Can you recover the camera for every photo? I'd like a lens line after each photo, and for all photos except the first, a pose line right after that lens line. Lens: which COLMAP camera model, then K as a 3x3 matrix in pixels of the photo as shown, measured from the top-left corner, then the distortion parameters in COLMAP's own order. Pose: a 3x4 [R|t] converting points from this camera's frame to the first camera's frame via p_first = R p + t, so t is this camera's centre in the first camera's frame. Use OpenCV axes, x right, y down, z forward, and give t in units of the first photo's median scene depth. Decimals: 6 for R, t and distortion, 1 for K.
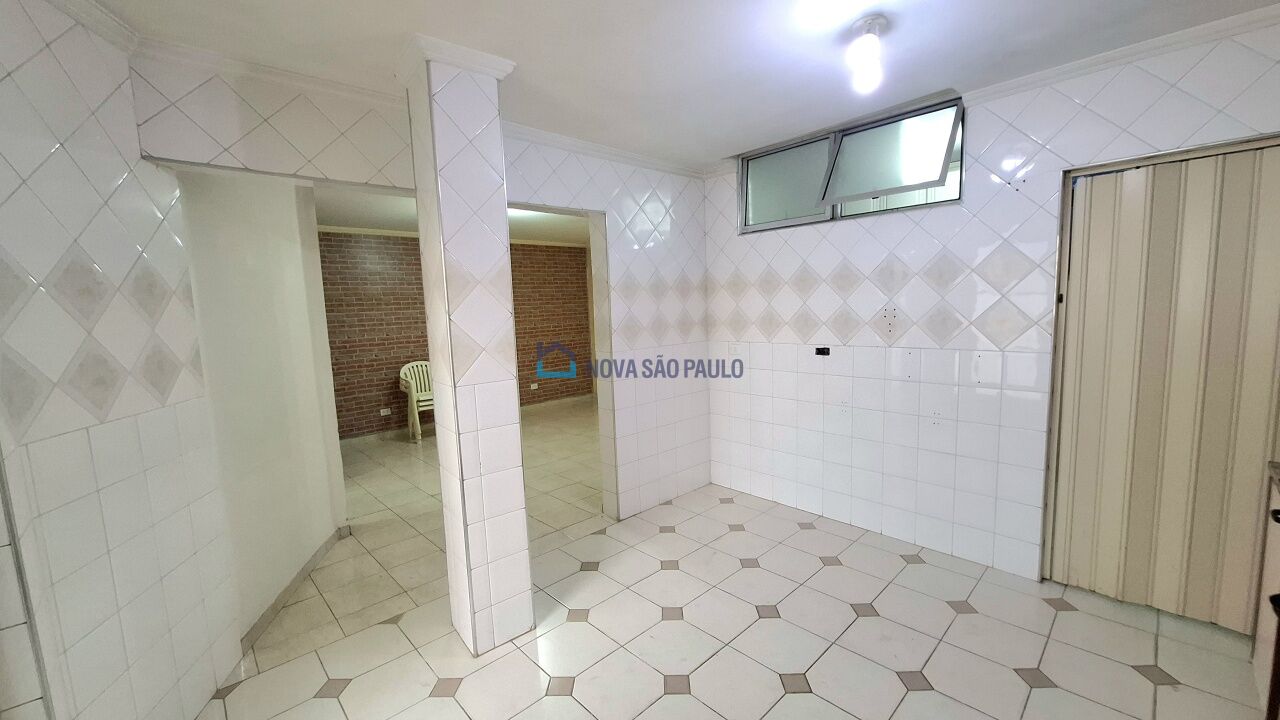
lens RADIAL K [[502.4, 0, 644.3], [0, 502.4, 358.6], [0, 0, 1]] dist [-0.015628, 0.002967]
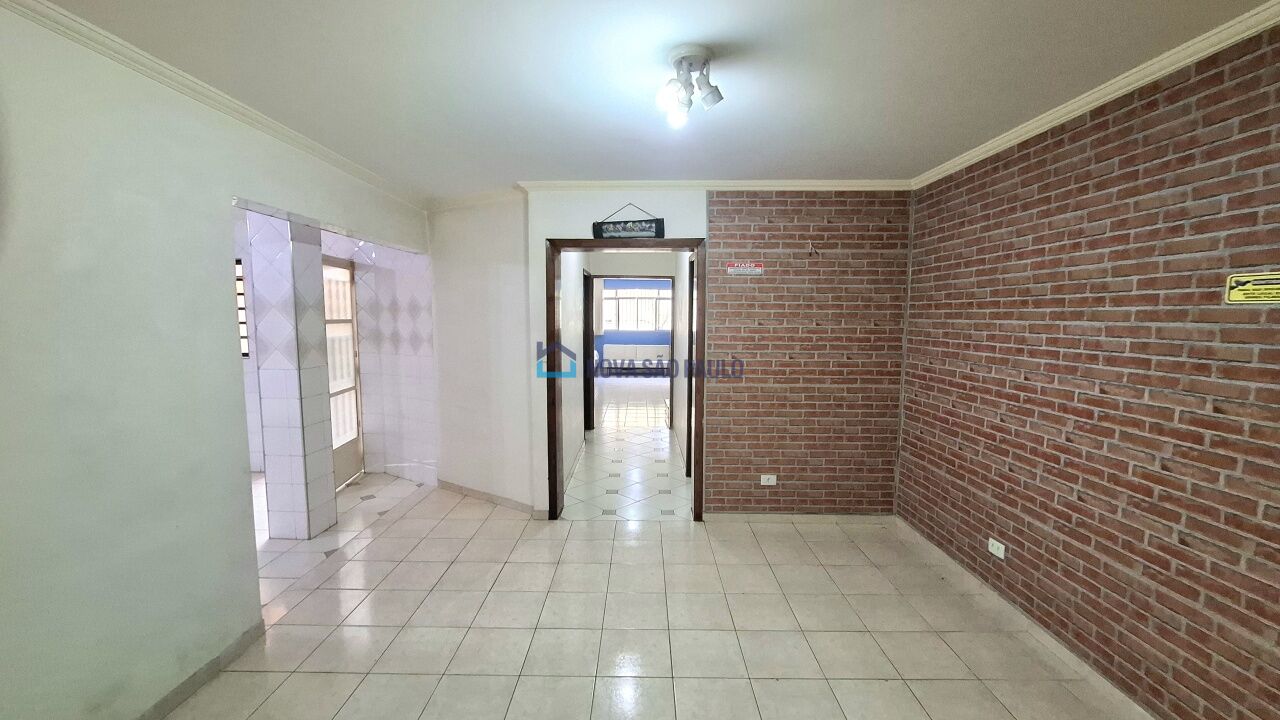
lens RADIAL K [[502.4, 0, 644.2], [0, 502.4, 365.5], [0, 0, 1]] dist [-0.015628, 0.002967]
pose [[-0.746507, 0.085209, -0.659898, -0.055815], [-0.055285, 0.980394, 0.189134, -0.114479], [0.663076, 0.177672, -0.727161, 1.063815]]
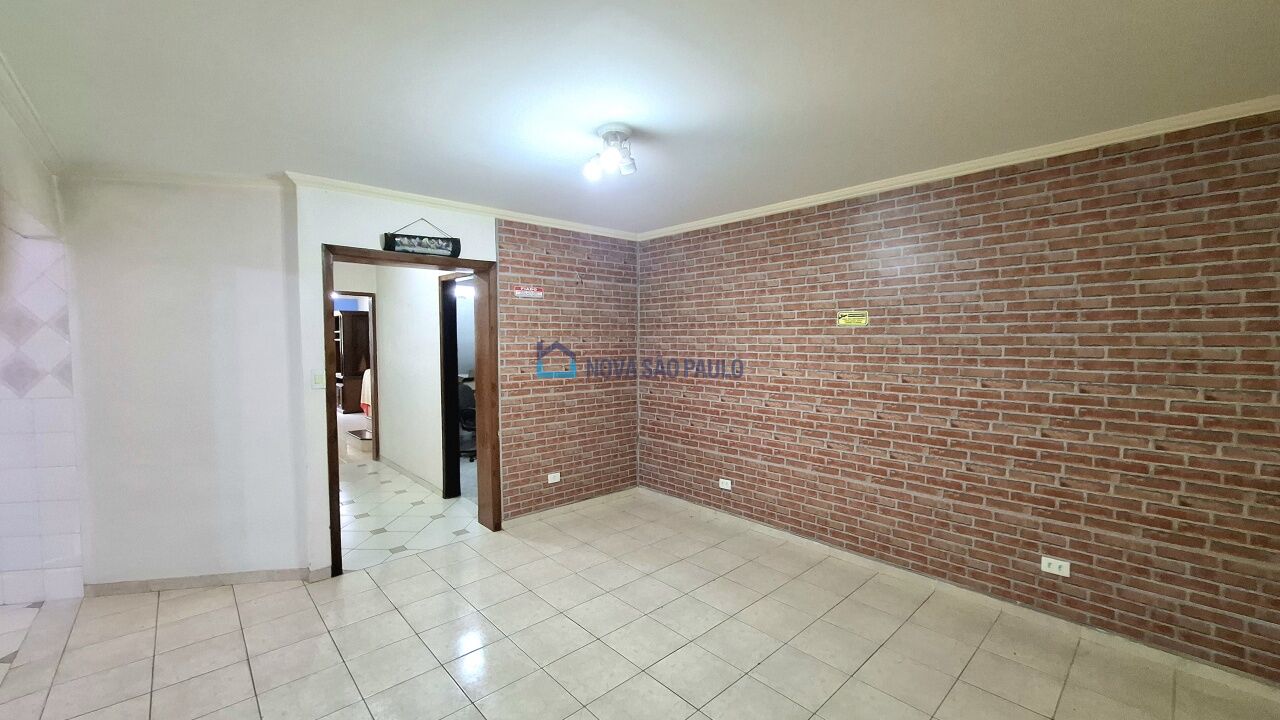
lens RADIAL K [[502.4, 0, 639.7], [0, 502.4, 365.5], [0, 0, 1]] dist [-0.015628, 0.002967]
pose [[-0.088778, 0.077471, -0.993034, 0.107170], [-0.097851, 0.991470, 0.086097, -0.096350], [0.991233, 0.104813, -0.080440, 0.902110]]
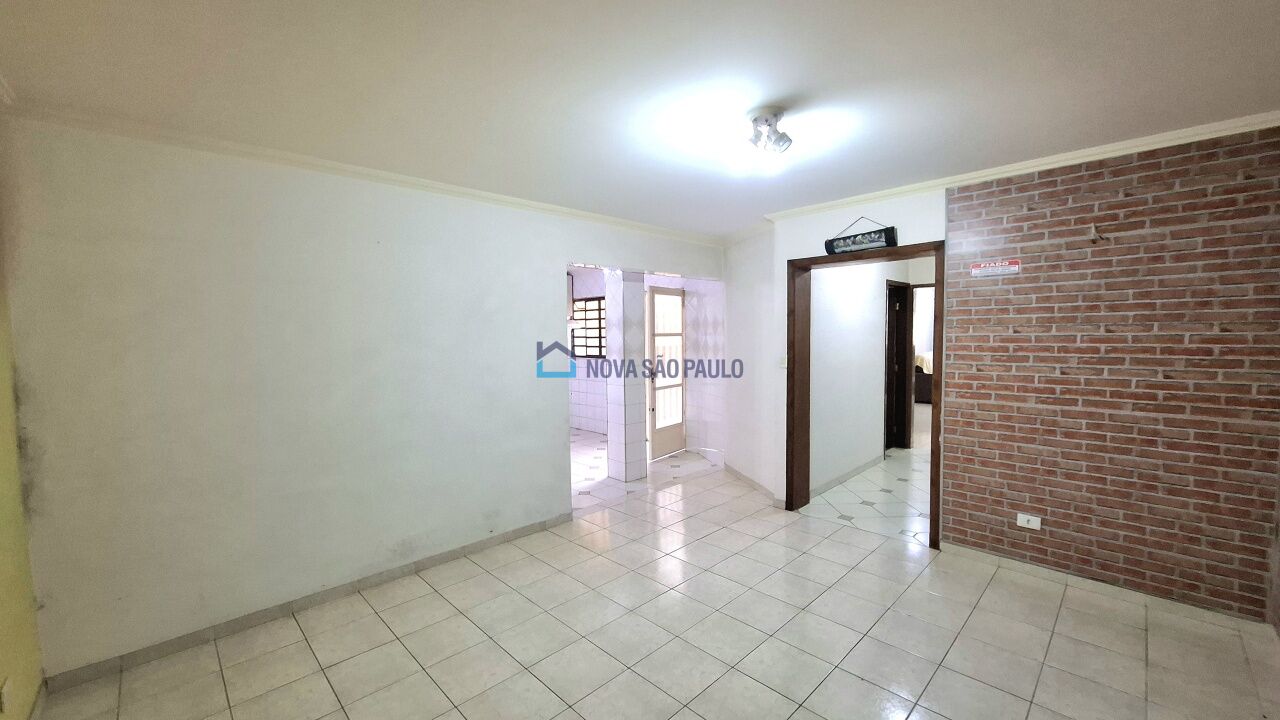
lens RADIAL K [[502.4, 0, 638.1], [0, 502.4, 366.1], [0, 0, 1]] dist [-0.015628, 0.002967]
pose [[-0.997493, 0.036344, 0.060723, -0.206284], [0.046085, 0.984773, 0.167623, -0.124891], [-0.053706, 0.170001, -0.983979, 1.228281]]
